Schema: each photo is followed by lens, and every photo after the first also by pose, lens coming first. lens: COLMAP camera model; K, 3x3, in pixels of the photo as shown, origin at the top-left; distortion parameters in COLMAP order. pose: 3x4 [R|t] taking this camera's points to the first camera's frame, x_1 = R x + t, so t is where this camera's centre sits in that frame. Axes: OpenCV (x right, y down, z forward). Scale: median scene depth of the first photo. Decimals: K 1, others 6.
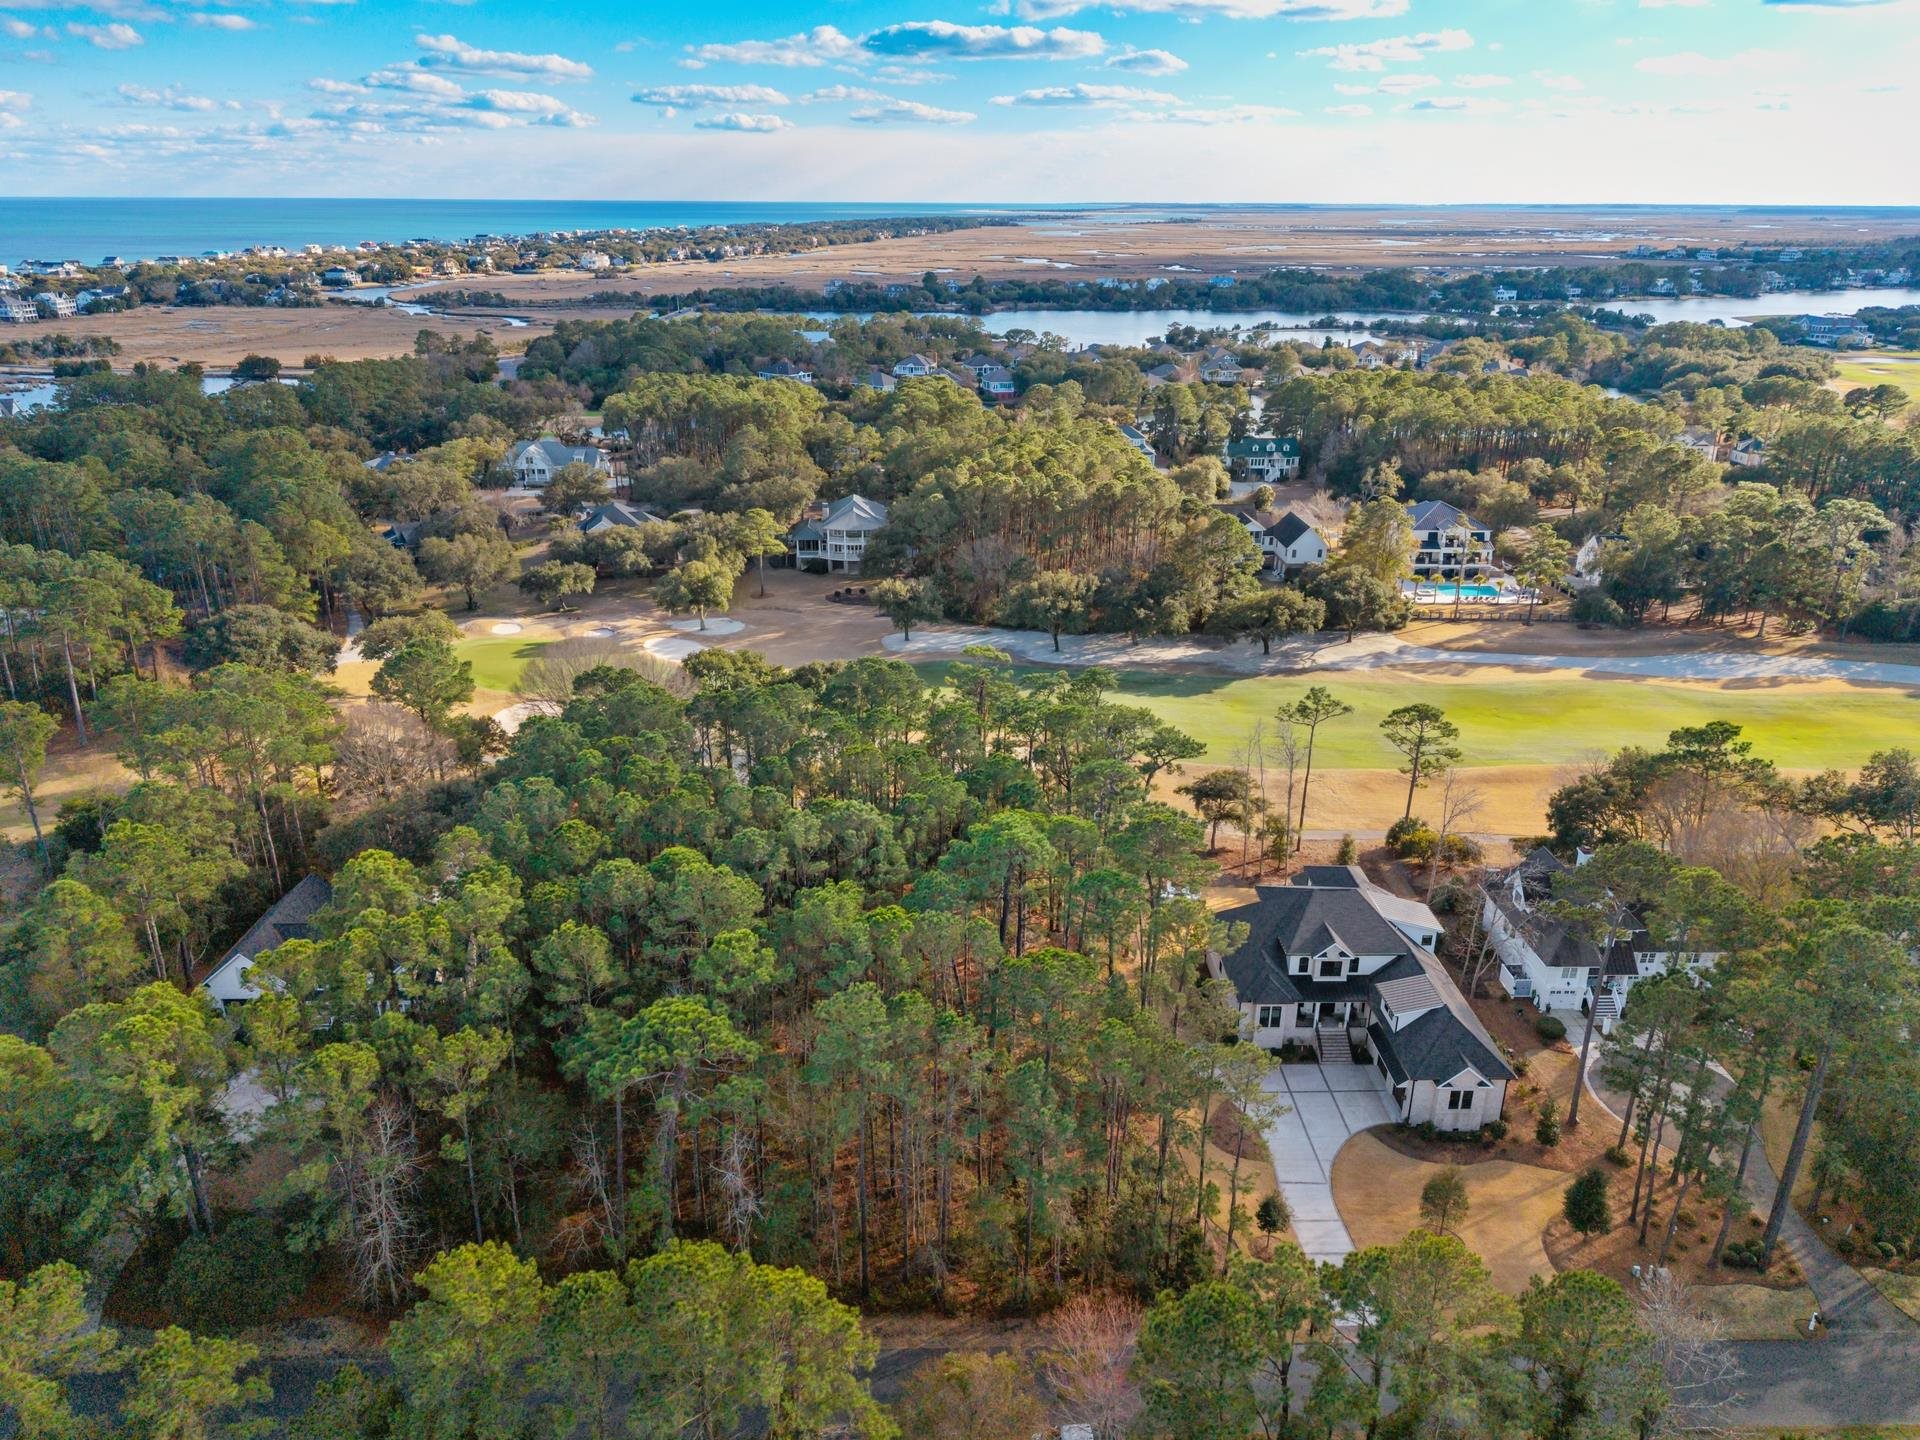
lens RADIAL K [[1365.0, 0, 944.4], [0, 1365.0, 724.2], [0, 0, 1]] dist [0.009948, -0.011913]
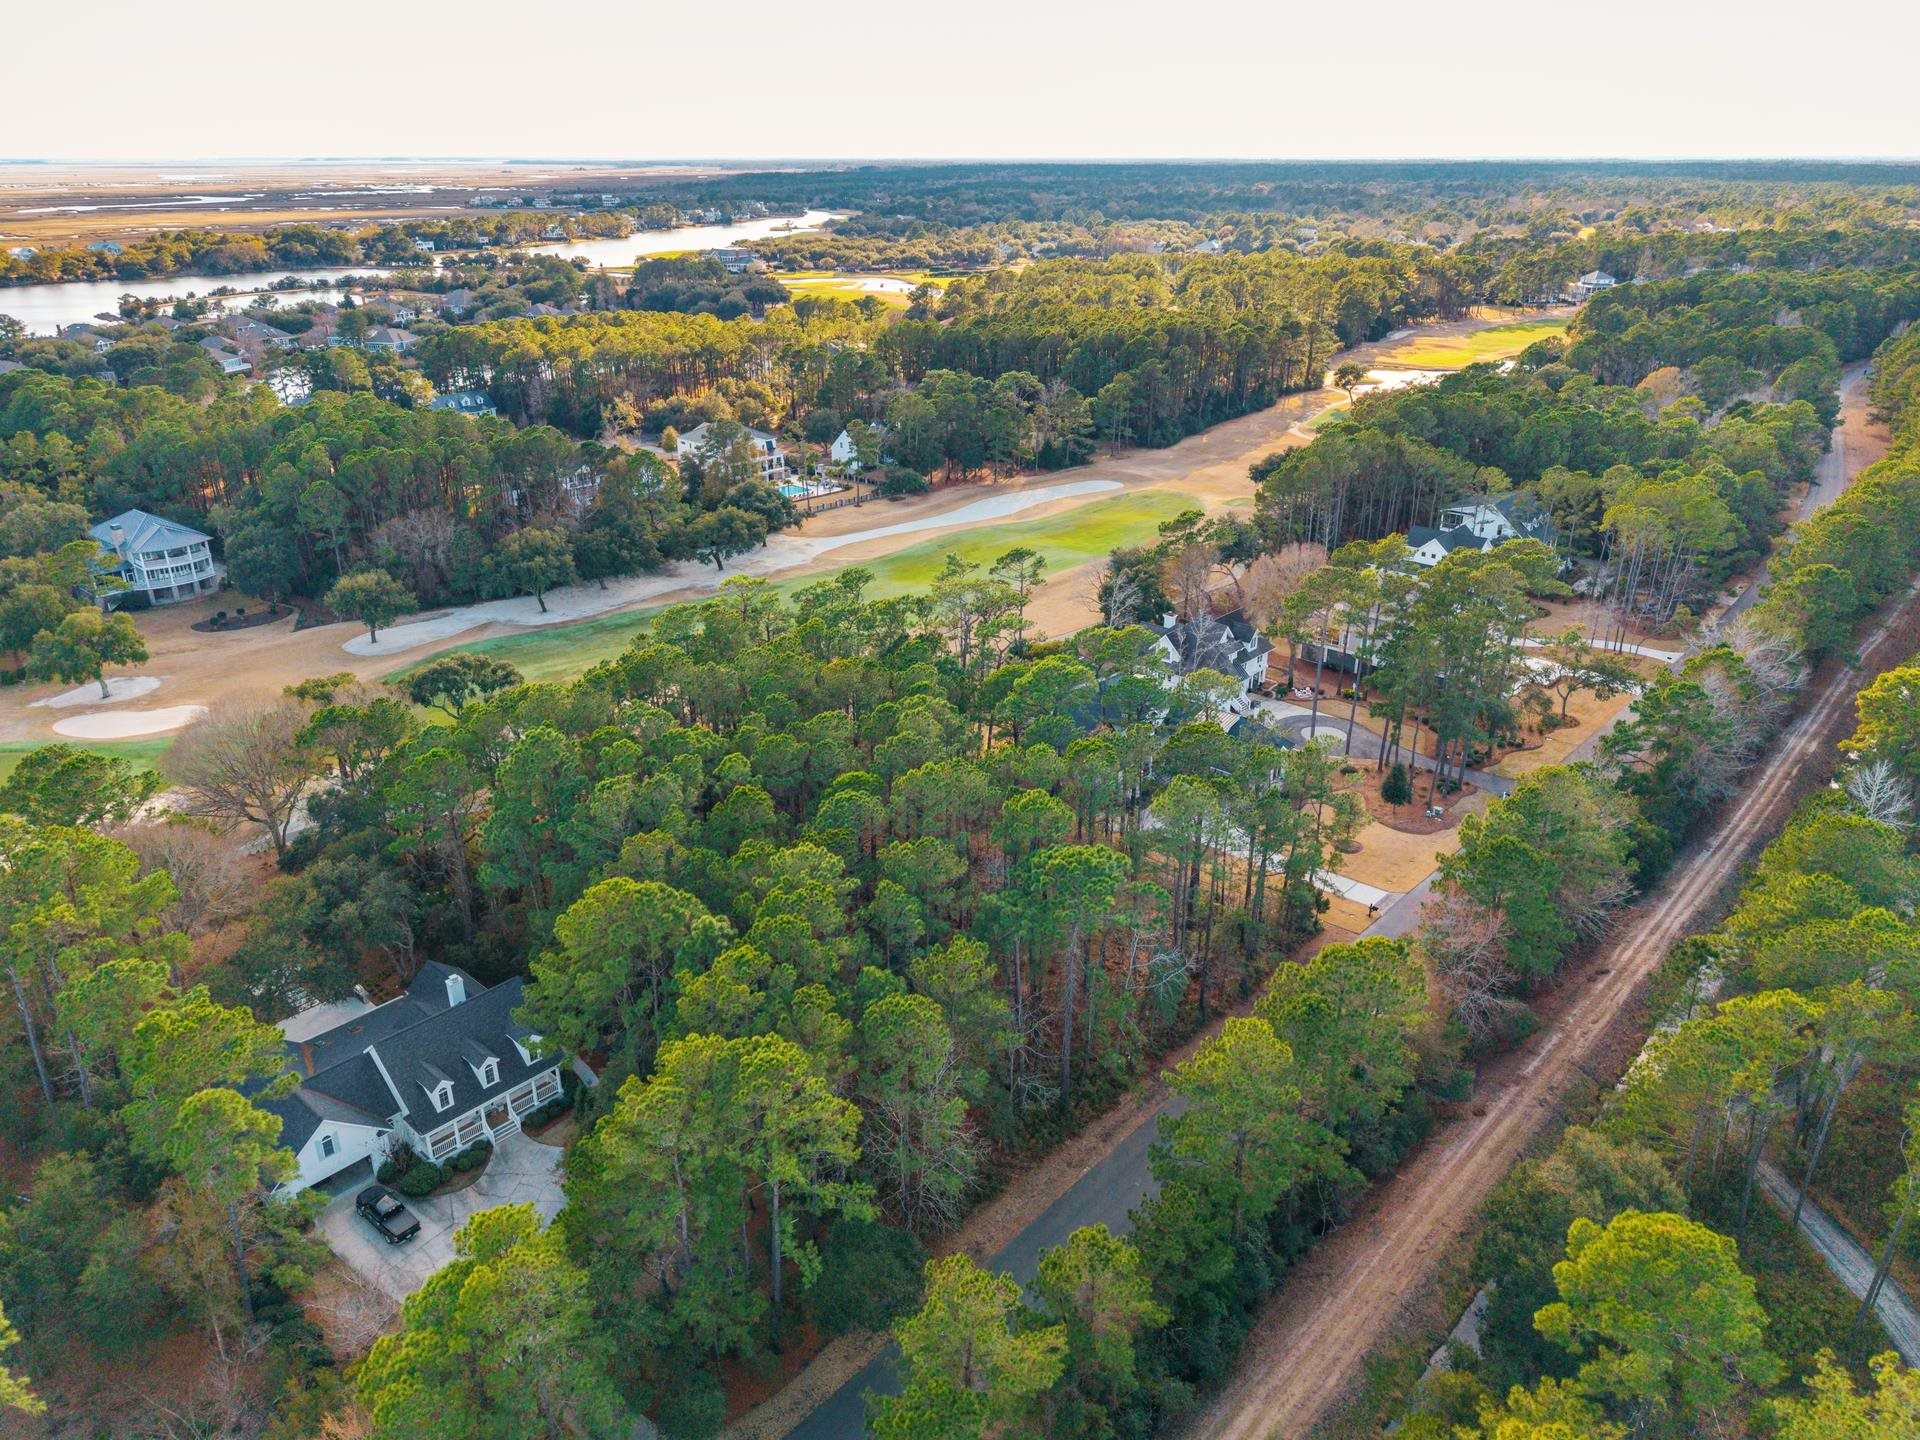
lens RADIAL K [[1365.0, 0, 963.5], [0, 1365.0, 727.0], [0, 0, 1]] dist [0.009948, -0.011913]
pose [[0.678766, -0.286574, 0.676130, -0.105472], [0.264942, 0.954268, 0.138487, -0.007925], [-0.684896, 0.085135, 0.723650, 0.022151]]
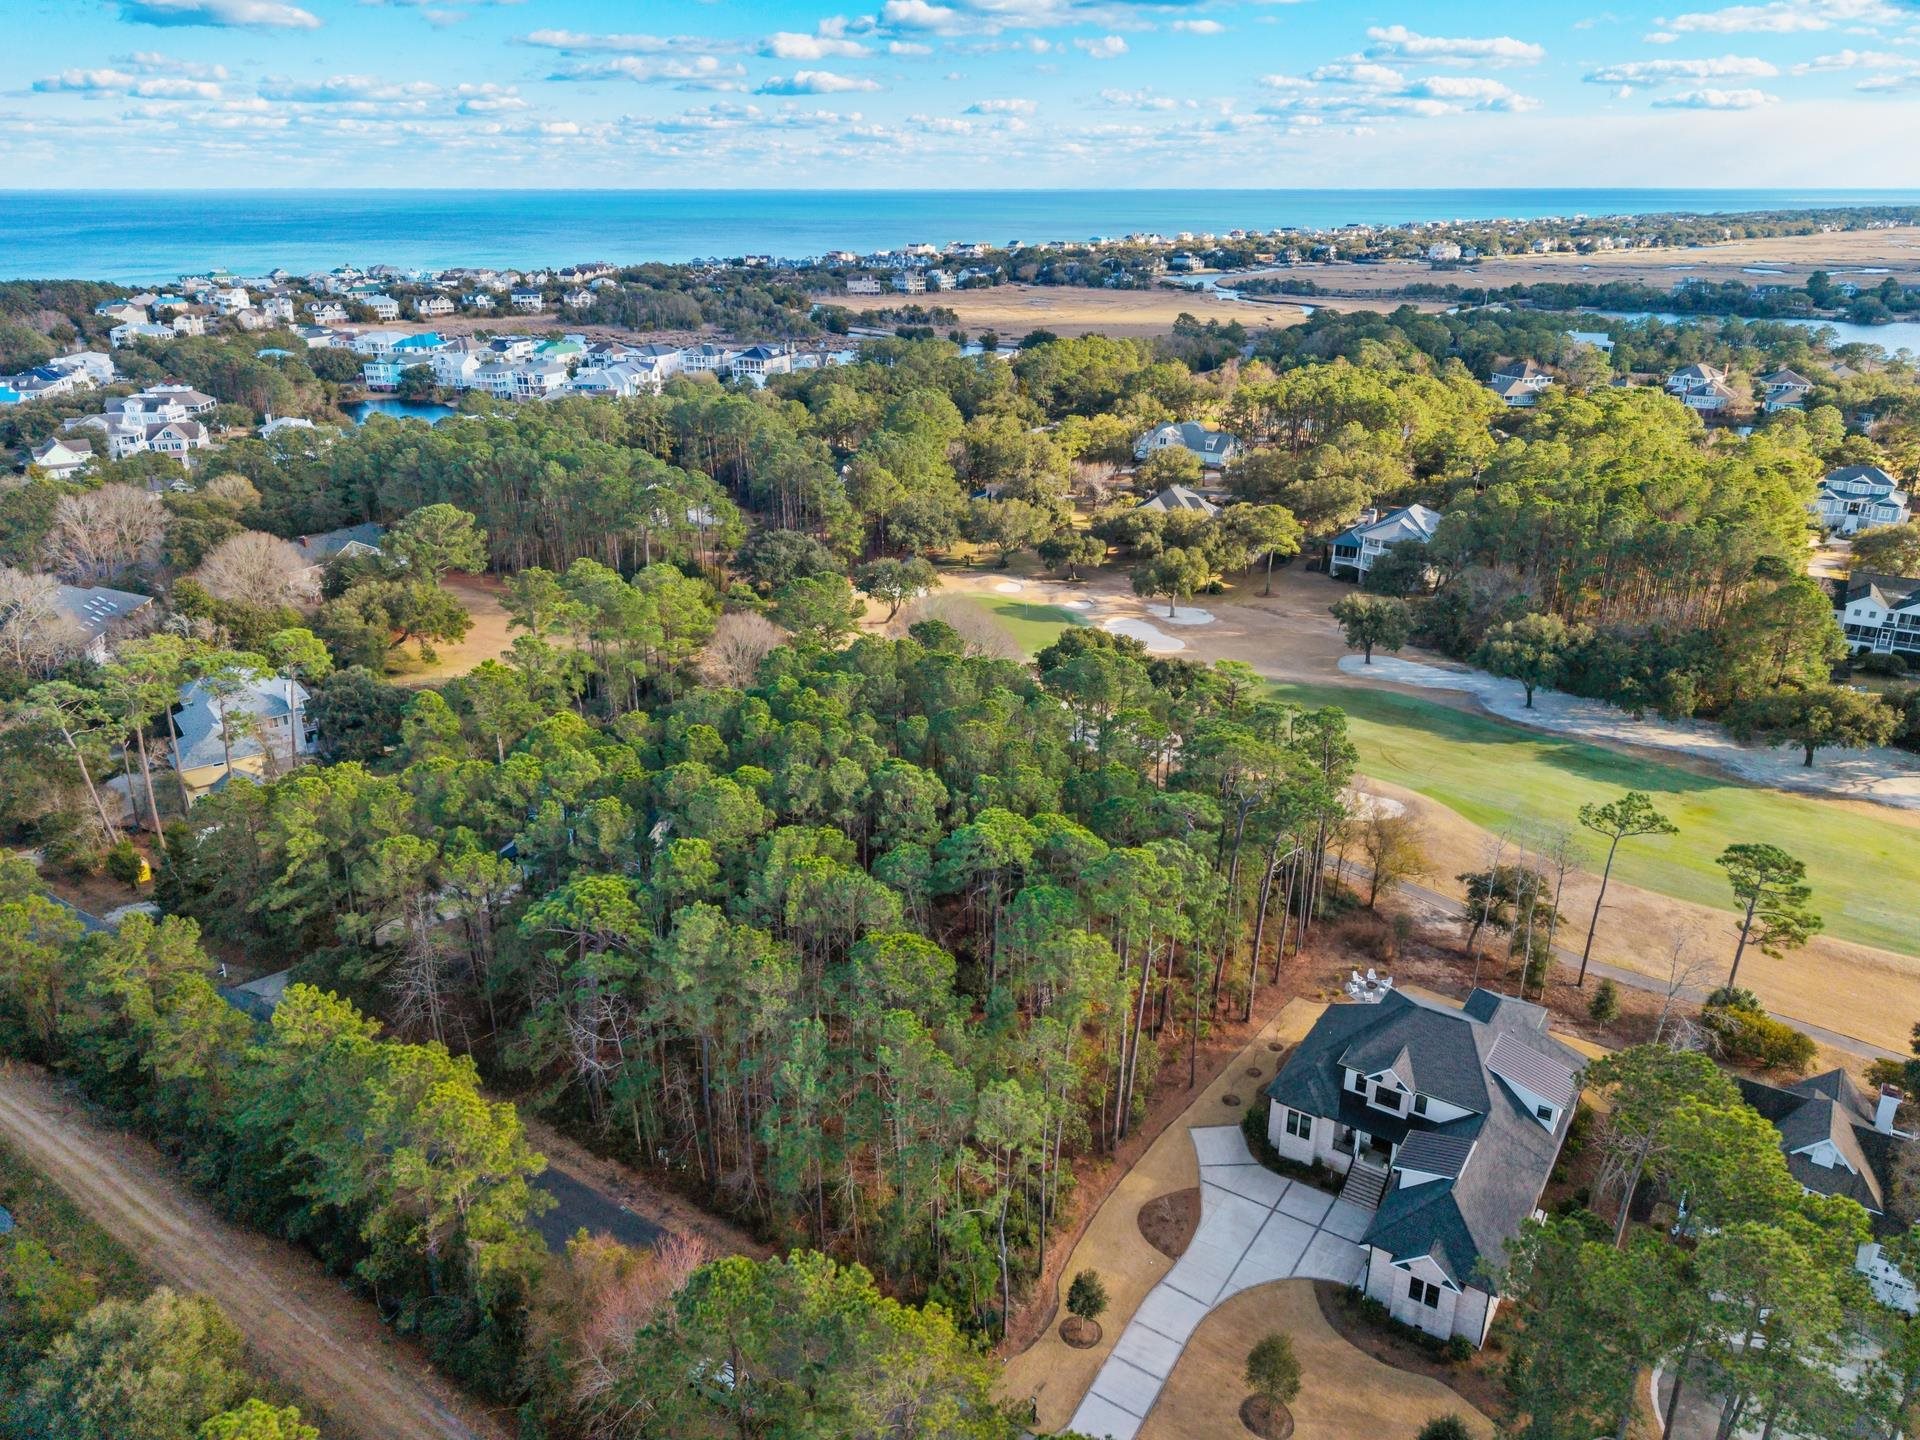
lens RADIAL K [[1365.0, 0, 913.3], [0, 1365.0, 710.7], [0, 0, 1]] dist [0.009948, -0.011913]
pose [[0.809145, 0.203189, -0.551361, 0.064103], [-0.204118, 0.977074, 0.060523, -0.006437], [0.551018, 0.063571, 0.832068, 0.016547]]
